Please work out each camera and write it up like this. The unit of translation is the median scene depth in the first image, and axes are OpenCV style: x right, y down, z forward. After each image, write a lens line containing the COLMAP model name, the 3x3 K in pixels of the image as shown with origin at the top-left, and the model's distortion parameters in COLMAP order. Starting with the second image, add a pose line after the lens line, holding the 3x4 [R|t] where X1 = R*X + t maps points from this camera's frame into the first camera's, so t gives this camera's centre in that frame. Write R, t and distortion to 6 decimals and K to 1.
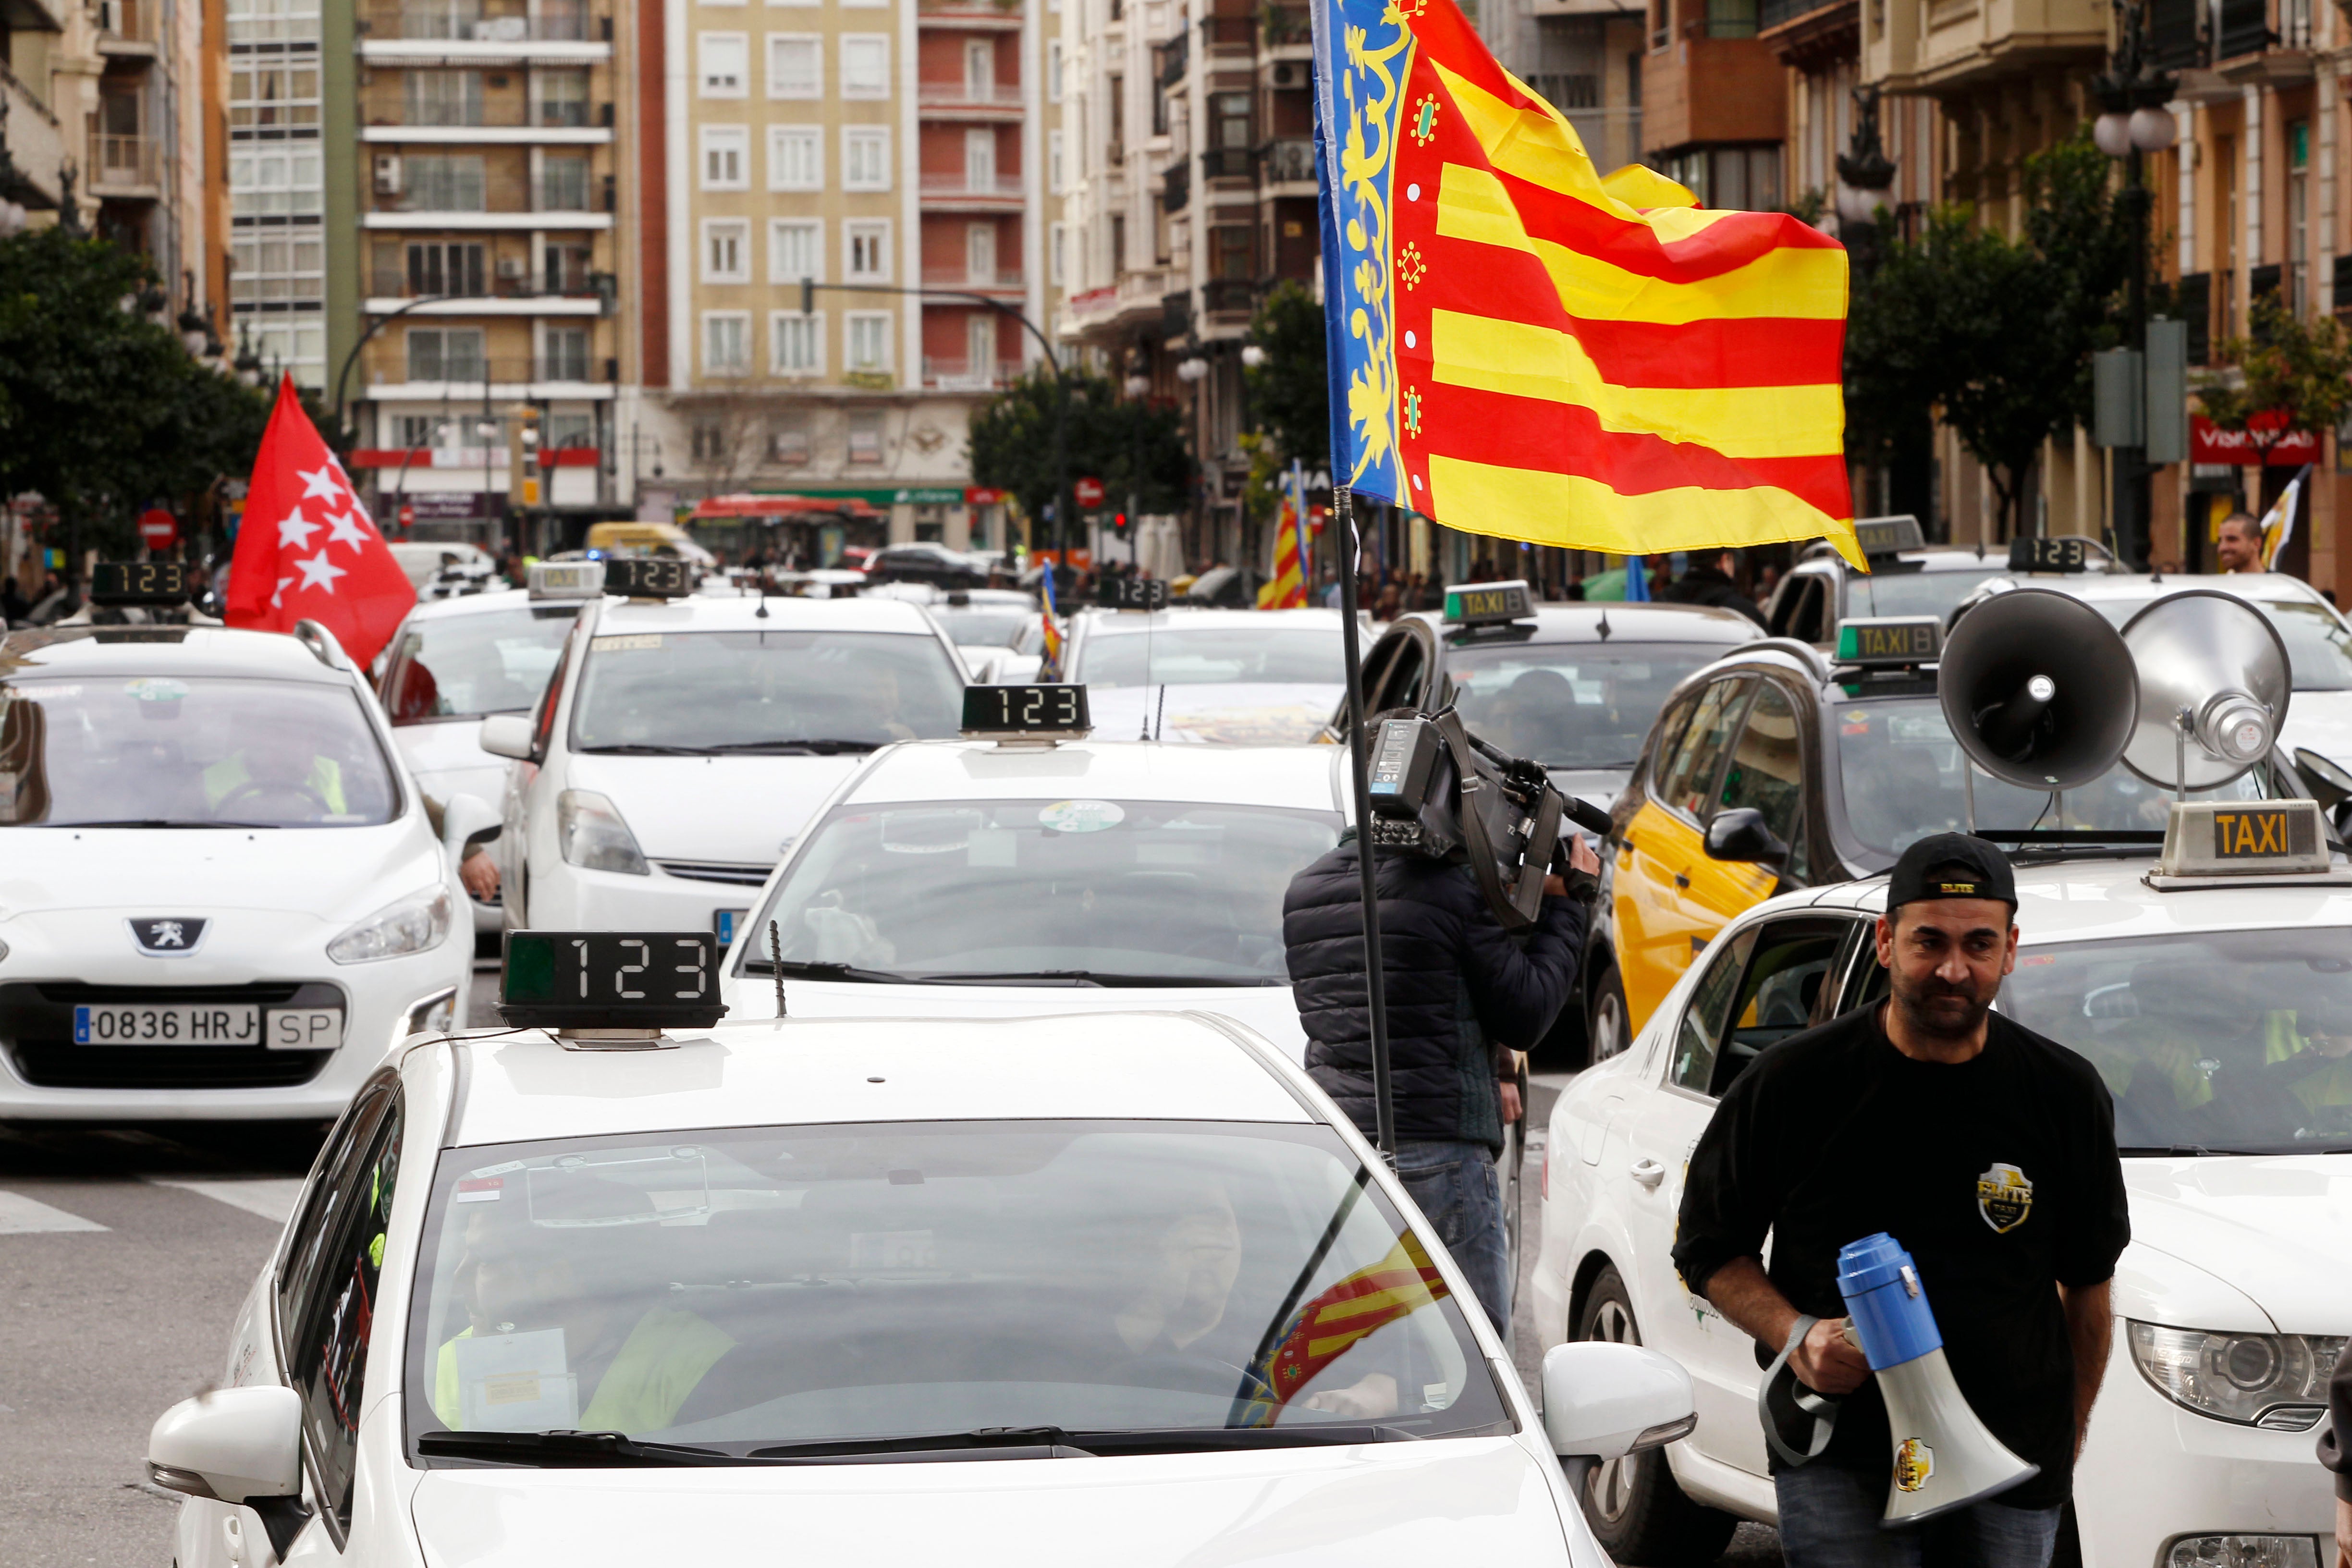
lens RADIAL K [[6969.4, 0, 1176.0], [0, 6969.4, 784.0], [0, 0, 1]] dist [0.228494, 0.103973]
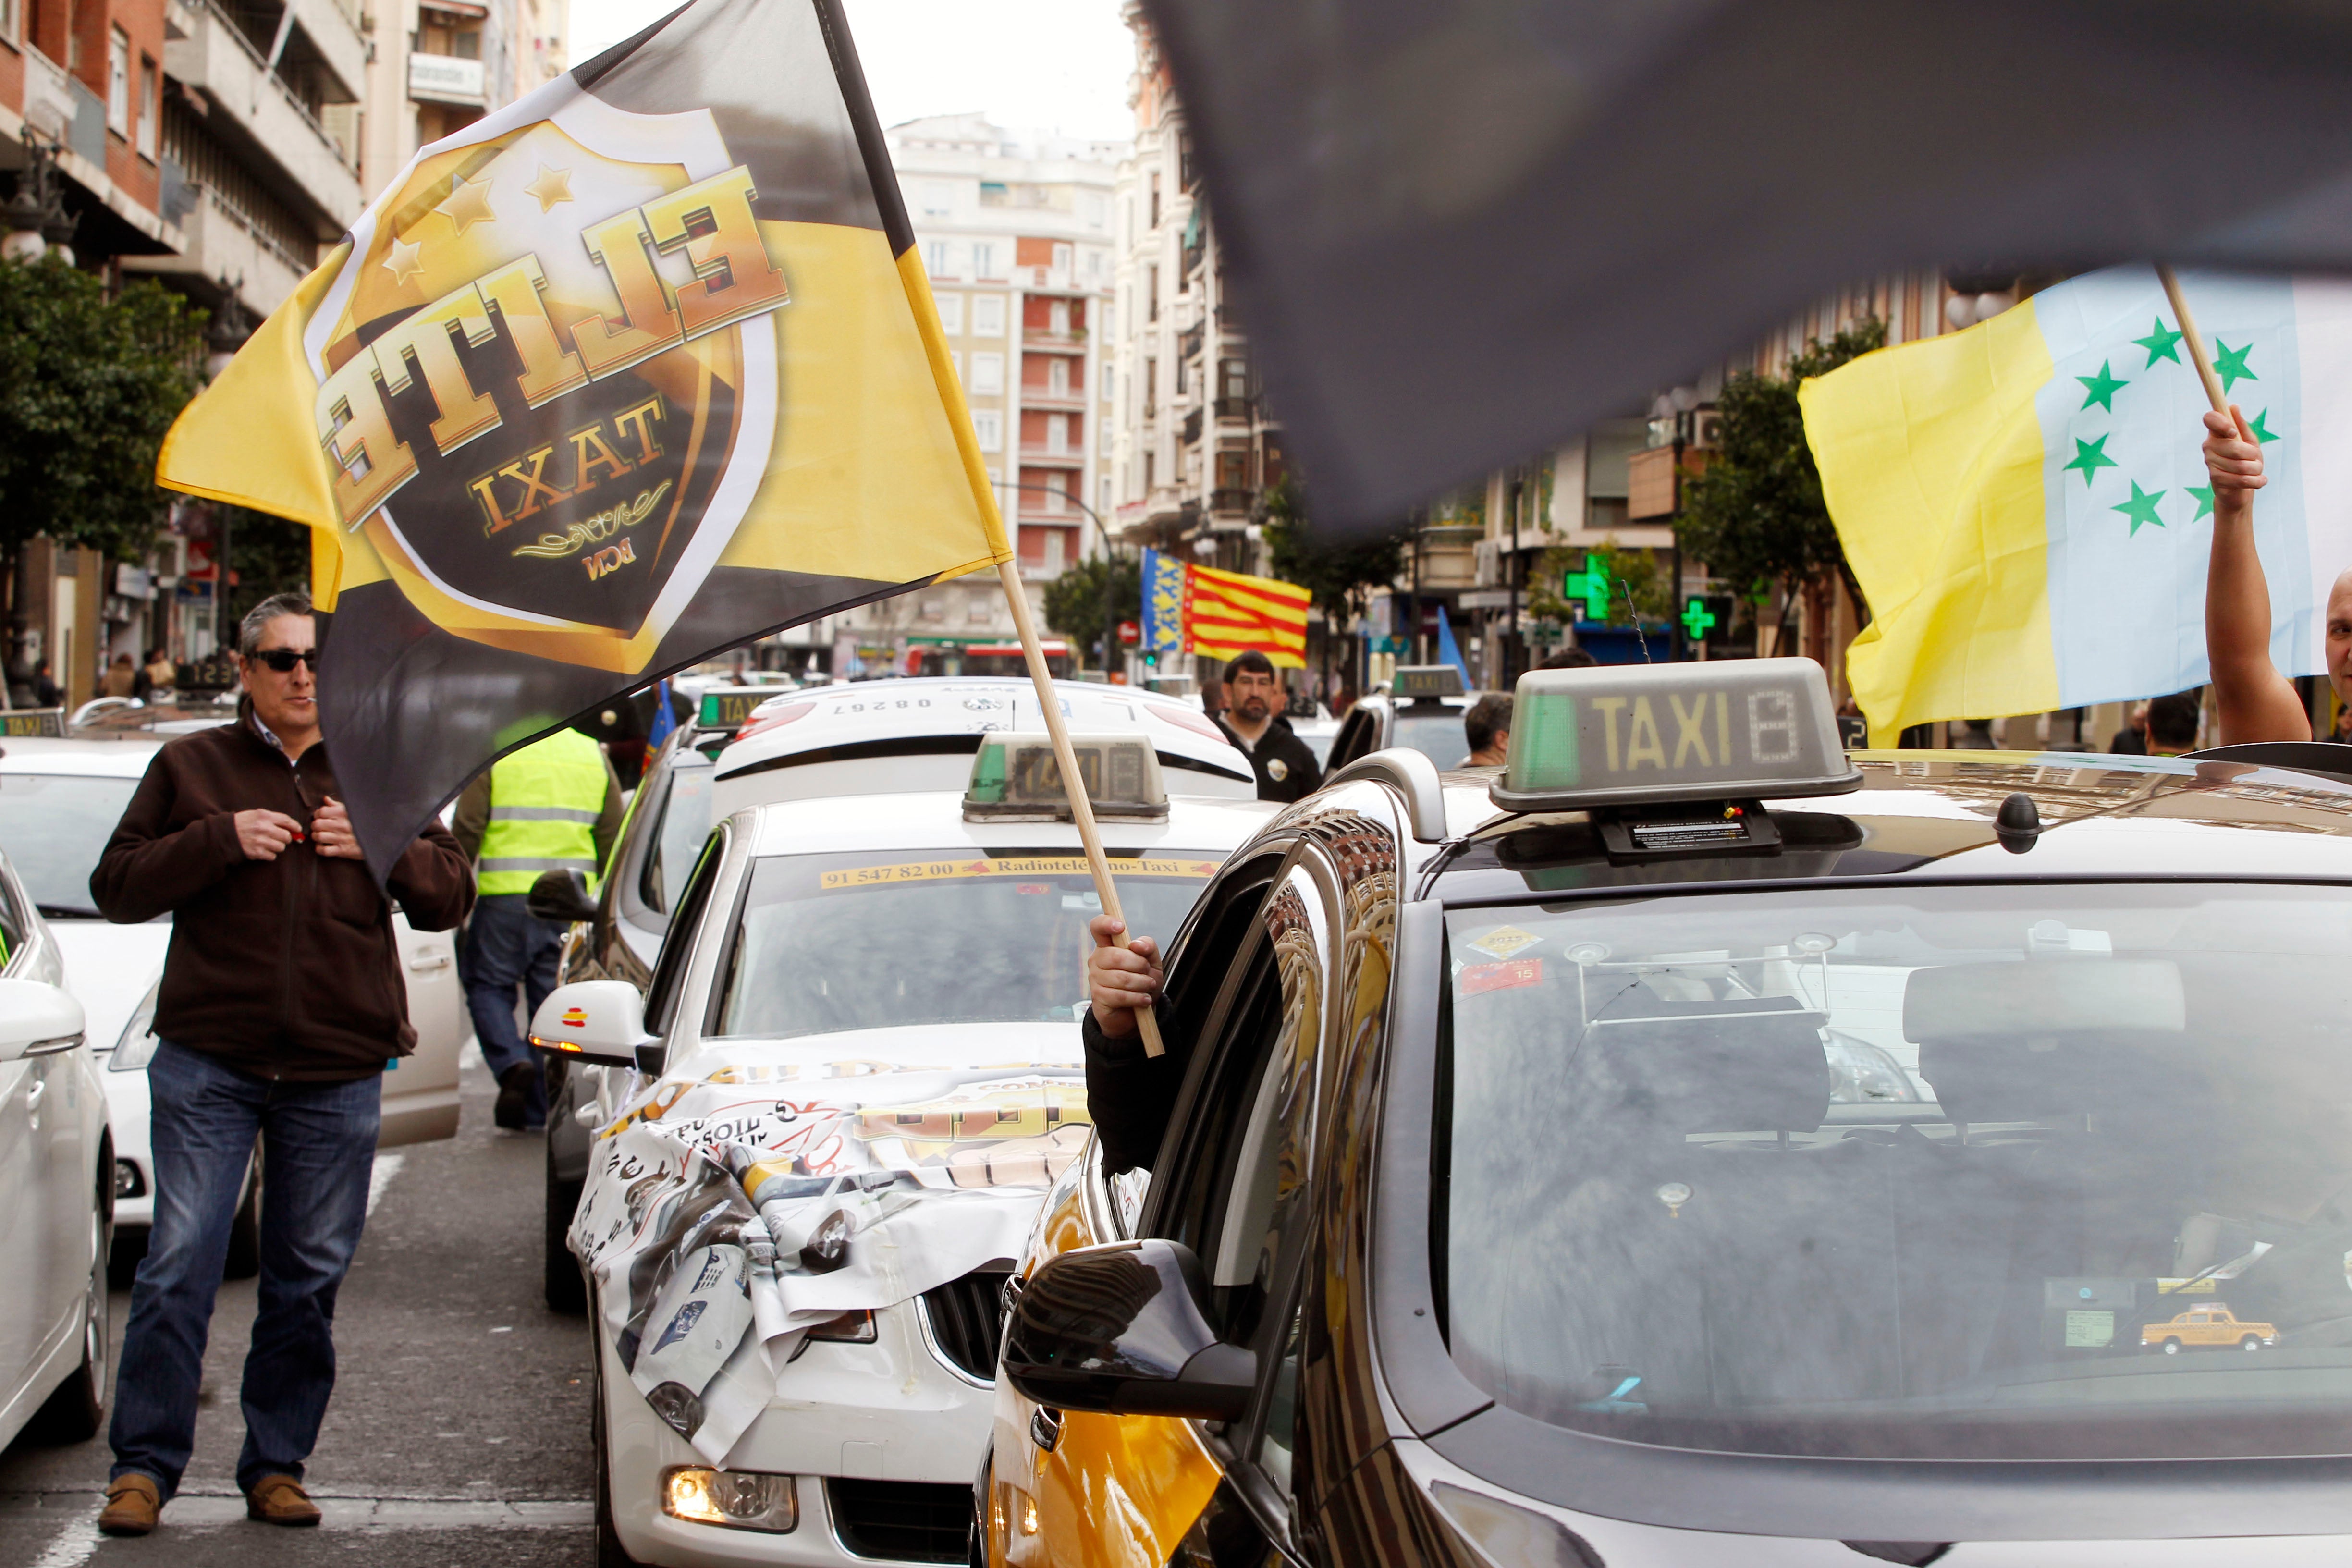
lens RADIAL K [[8486.2, 0, 1176.0], [0, 8486.2, 784.0], [0, 0, 1]] dist [0.090385, -3.523267]
pose [[0.999351, 0.033771, -0.012524, 0.021673], [-0.033955, 0.999314, -0.014759, 0.014995], [0.012017, 0.015174, 0.999813, -0.780926]]
